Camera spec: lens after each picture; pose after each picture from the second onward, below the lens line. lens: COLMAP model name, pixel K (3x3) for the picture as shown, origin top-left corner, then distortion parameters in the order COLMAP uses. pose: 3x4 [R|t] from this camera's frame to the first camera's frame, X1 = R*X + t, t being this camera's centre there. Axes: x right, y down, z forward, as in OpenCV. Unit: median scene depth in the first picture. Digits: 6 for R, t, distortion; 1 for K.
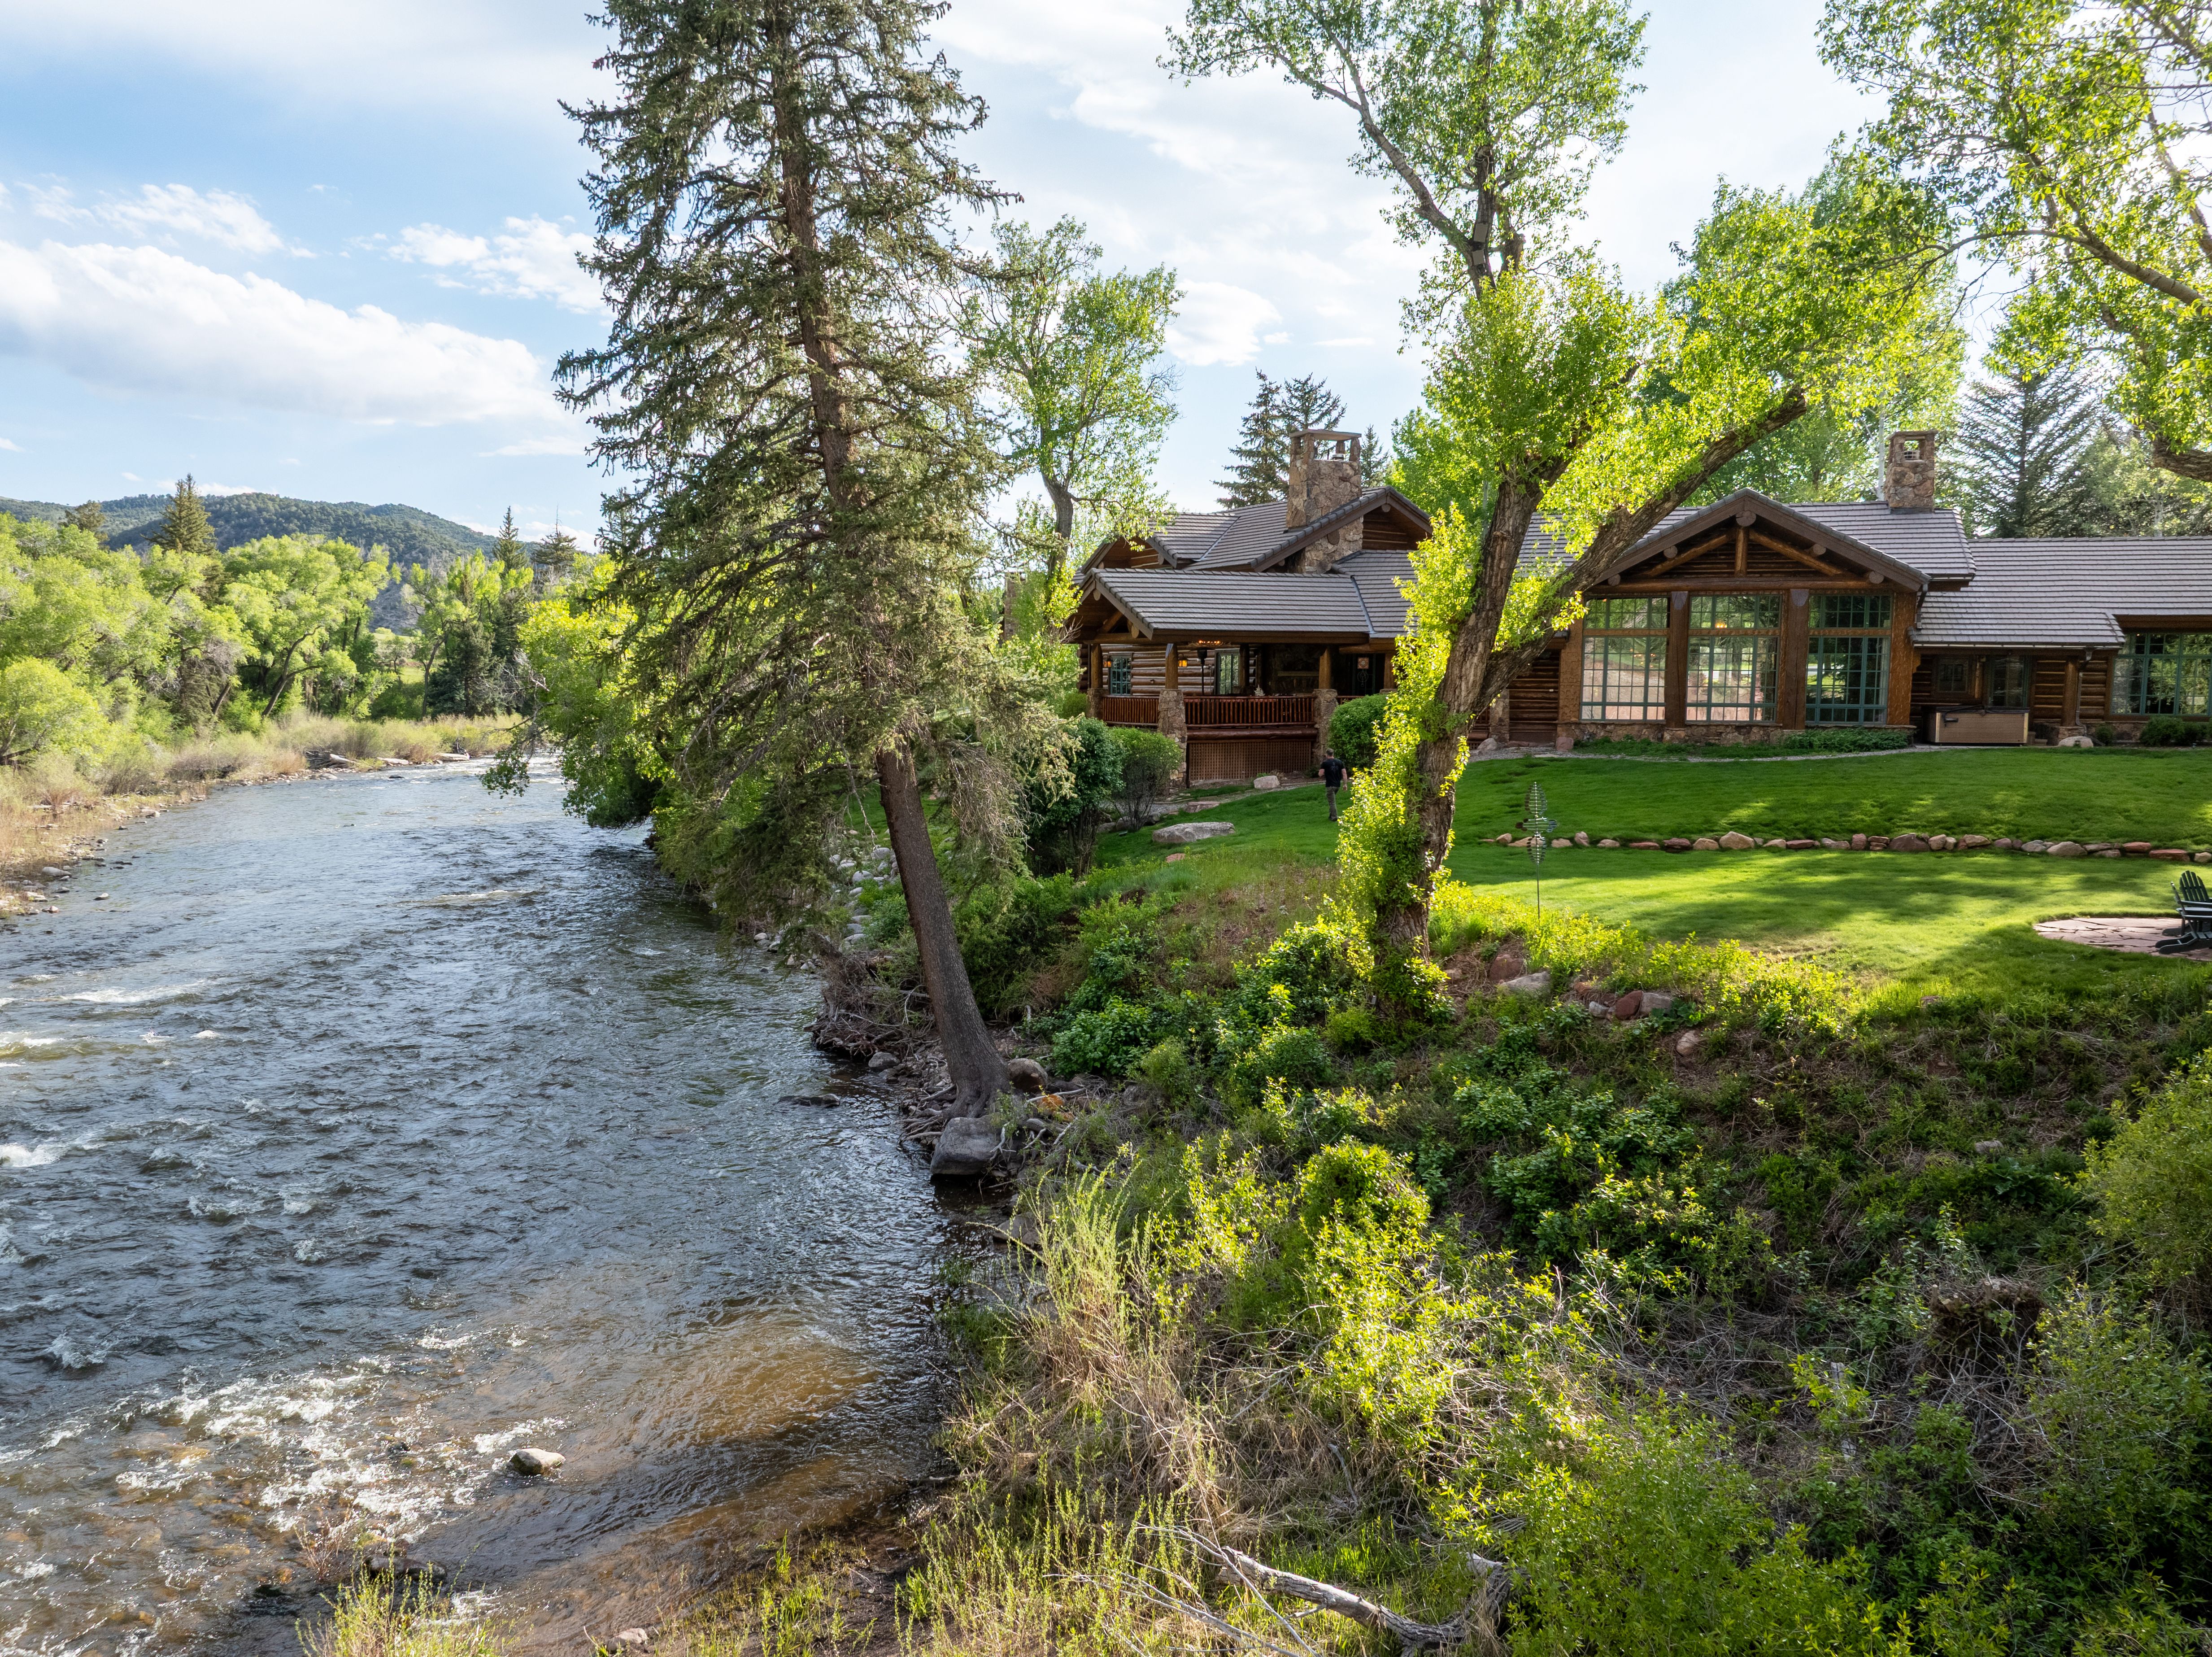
lens RADIAL K [[1568.6, 0, 1108.9], [0, 1568.6, 866.5], [0, 0, 1]] dist [-0.041247, -0.006971]
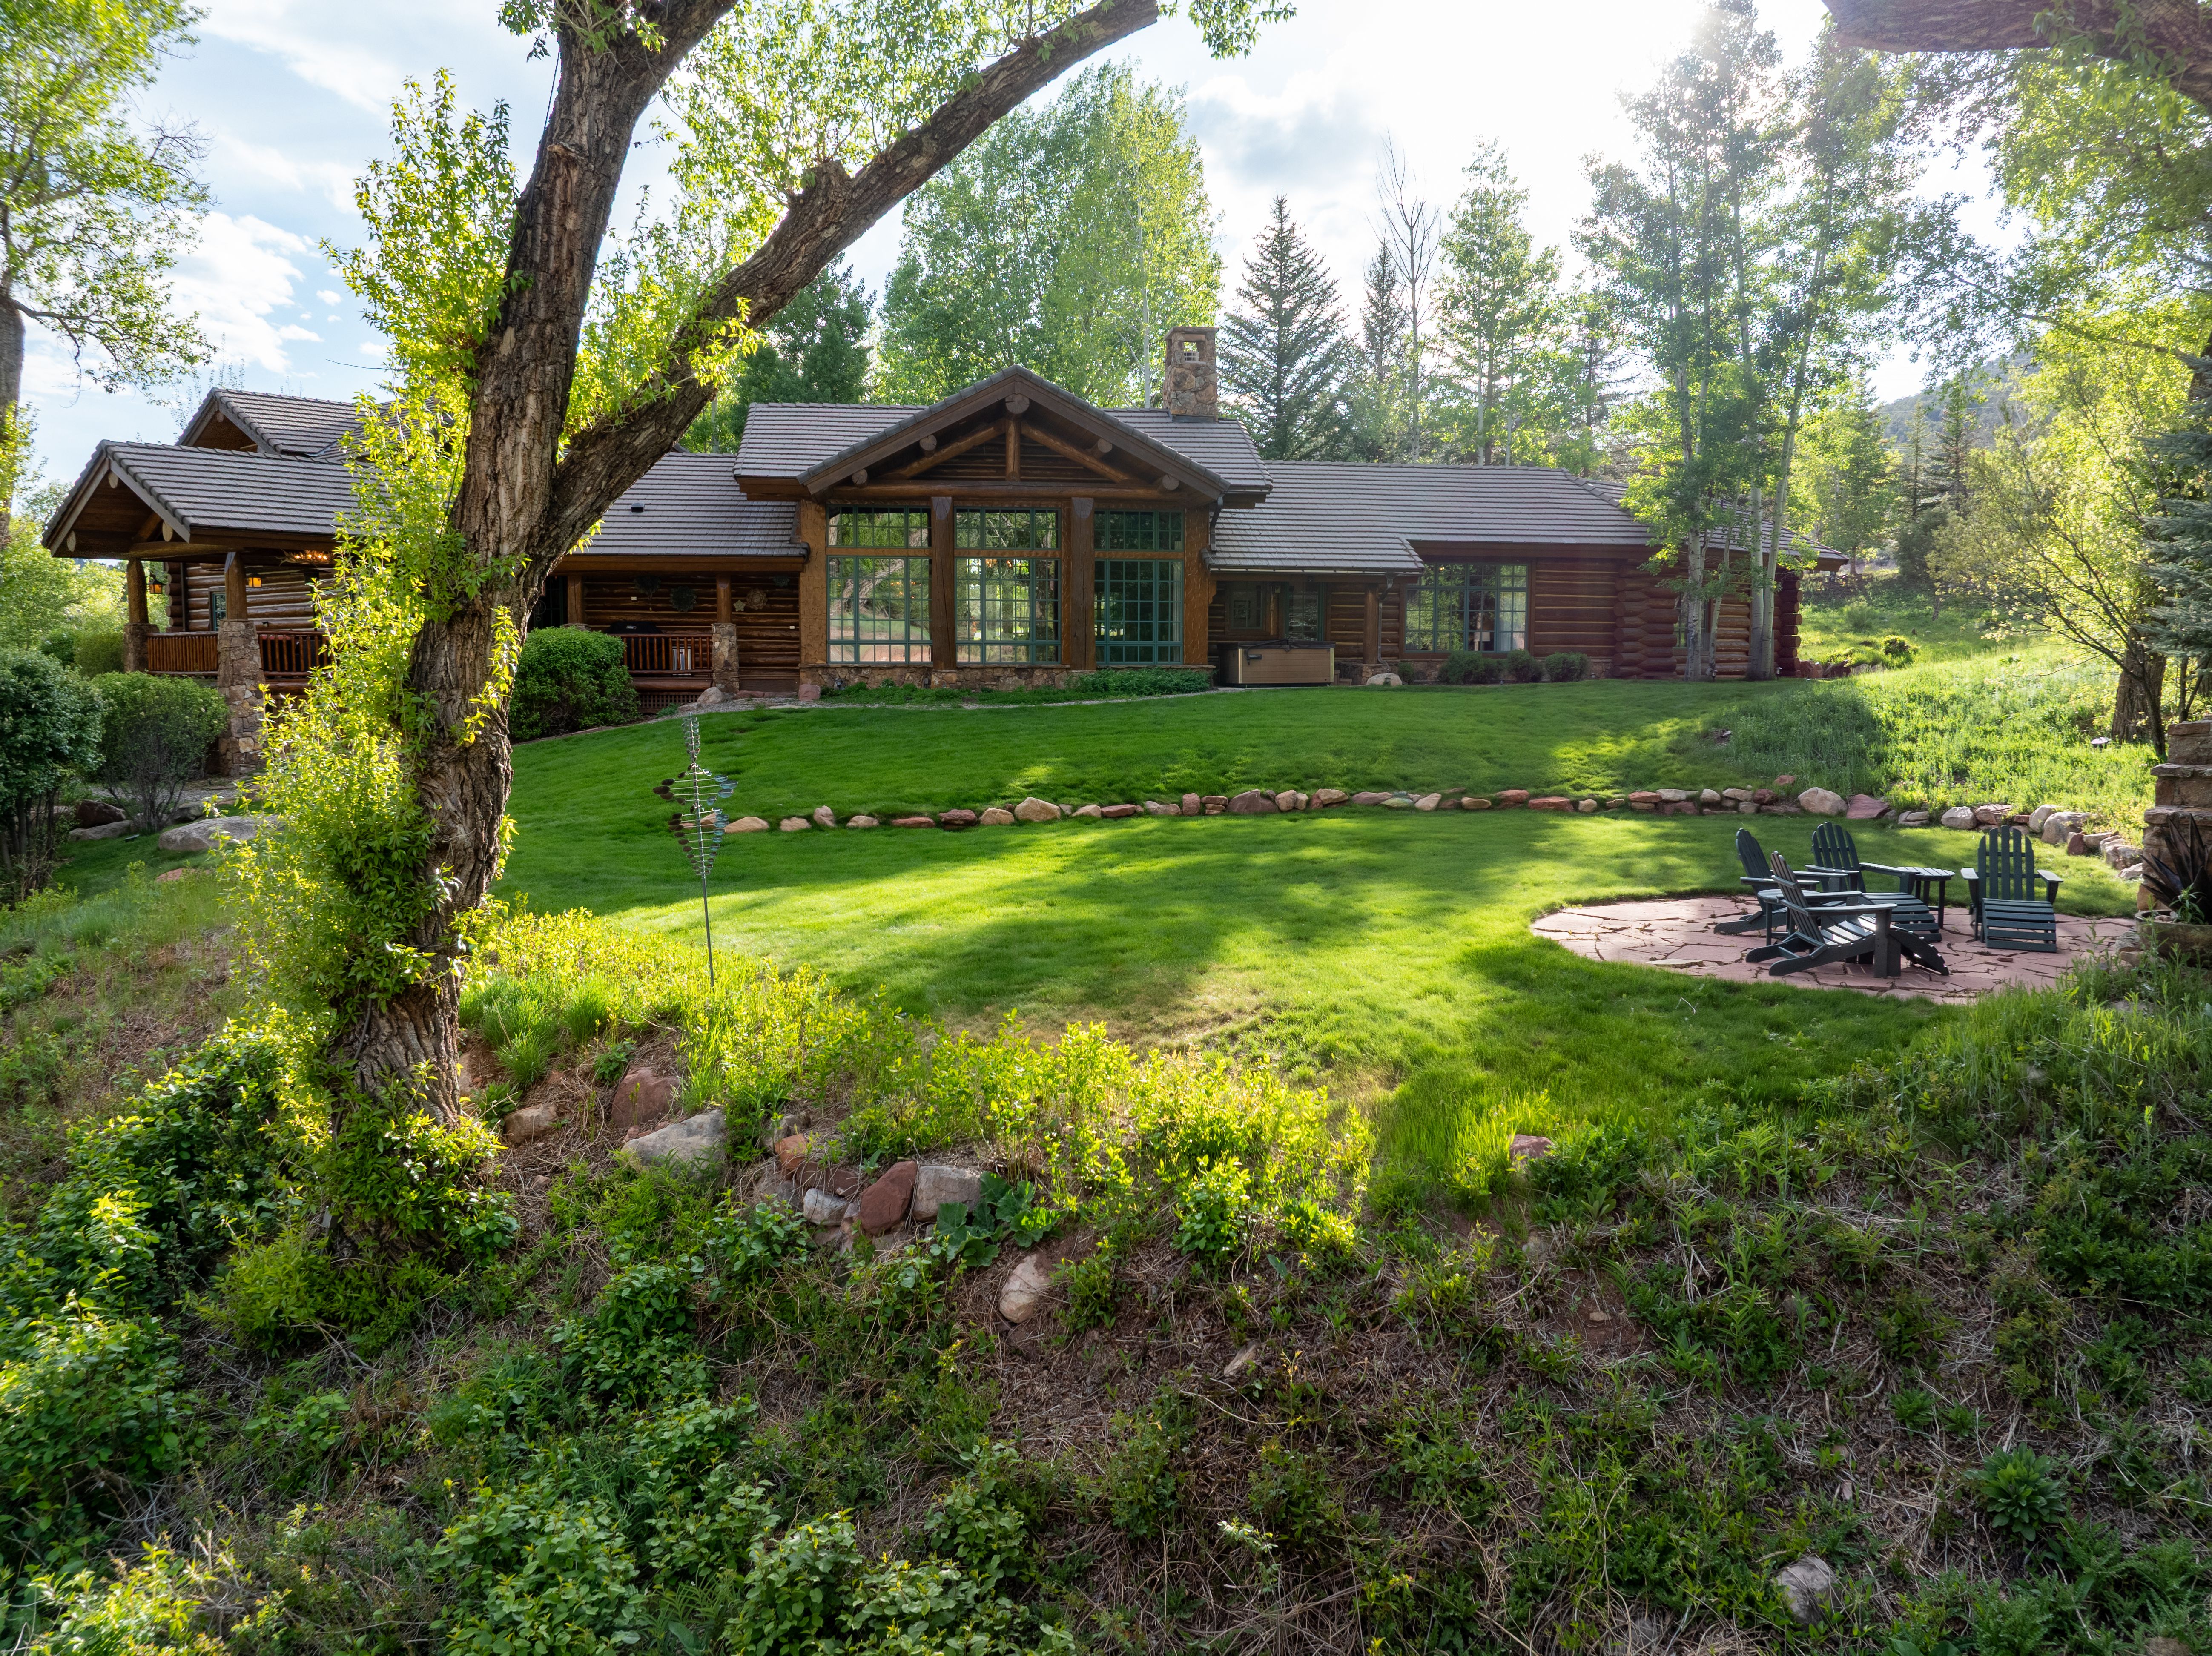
lens RADIAL K [[1568.3, 0, 1108.9], [0, 1568.3, 865.9], [0, 0, 1]] dist [-0.041247, -0.006971]
pose [[0.899003, -0.056885, 0.434233, 0.096288], [0.050698, 0.998380, 0.025828, -0.006241], [-0.434999, -0.001205, 0.900430, 0.273436]]
